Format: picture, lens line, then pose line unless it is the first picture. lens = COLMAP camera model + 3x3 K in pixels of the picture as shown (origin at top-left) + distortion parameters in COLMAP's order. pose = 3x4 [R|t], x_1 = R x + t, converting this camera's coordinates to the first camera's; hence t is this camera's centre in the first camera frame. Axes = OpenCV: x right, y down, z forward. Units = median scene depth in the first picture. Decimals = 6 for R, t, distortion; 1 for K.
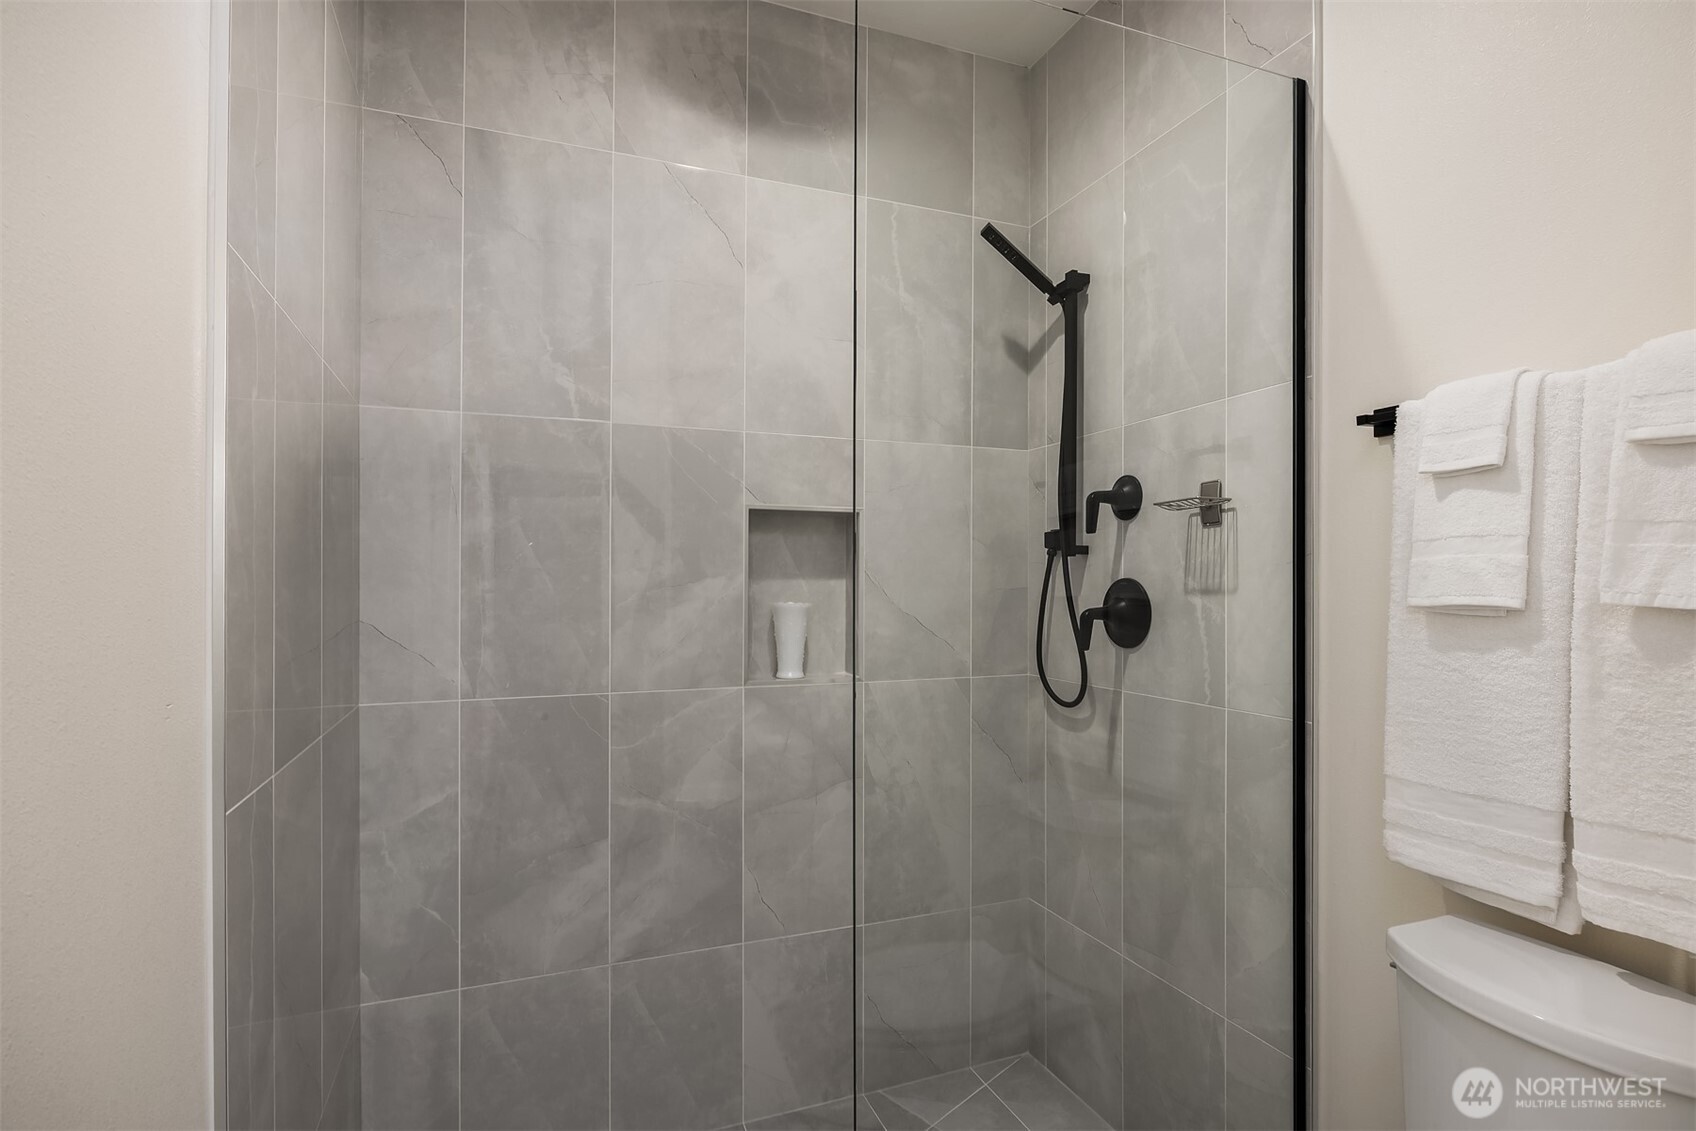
lens RADIAL K [[869.3, 0, 849.9], [0, 869.3, 576.6], [0, 0, 1]] dist [-0.007209, -0.000044]
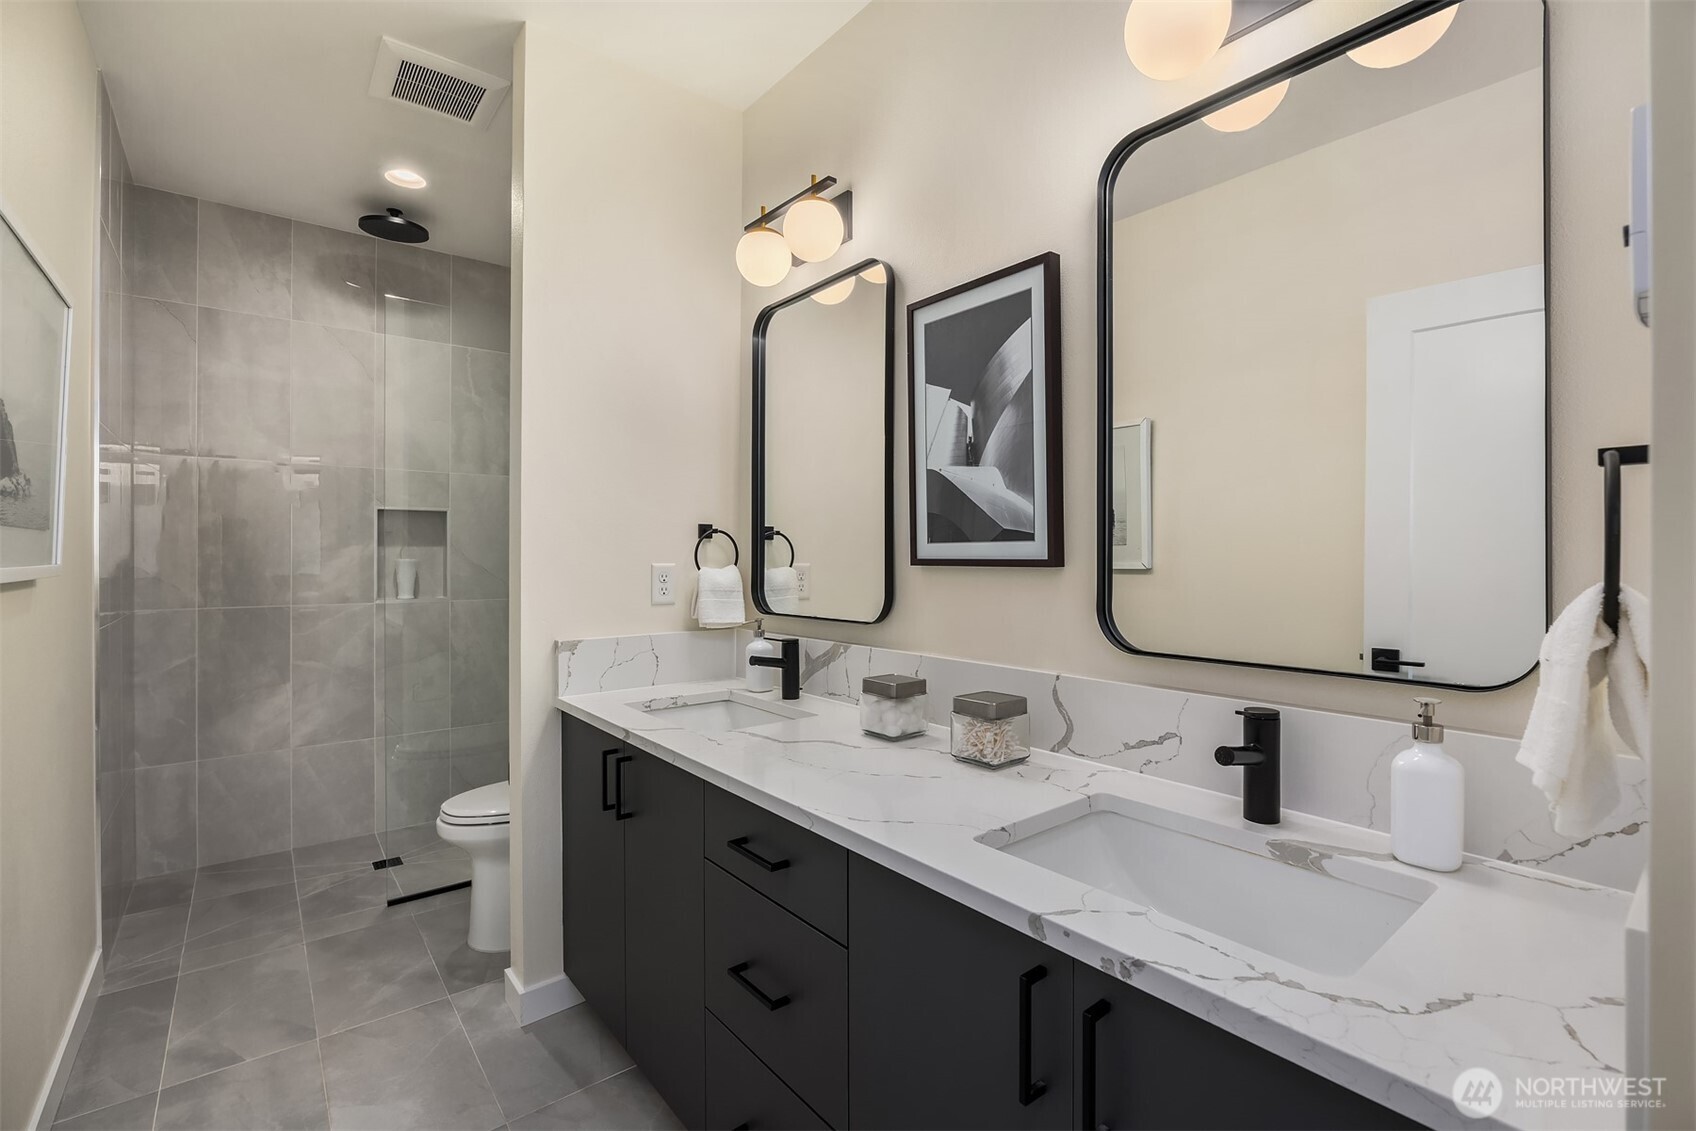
lens RADIAL K [[779.8, 0, 845.9], [0, 779.8, 557.3], [0, 0, 1]] dist [0.002161, -0.000391]
pose [[0.965109, 0.000916, 0.261848, 0.448888], [-0.003618, 0.999945, 0.009837, 0.007852], [-0.261824, -0.010441, 0.965059, -0.966286]]
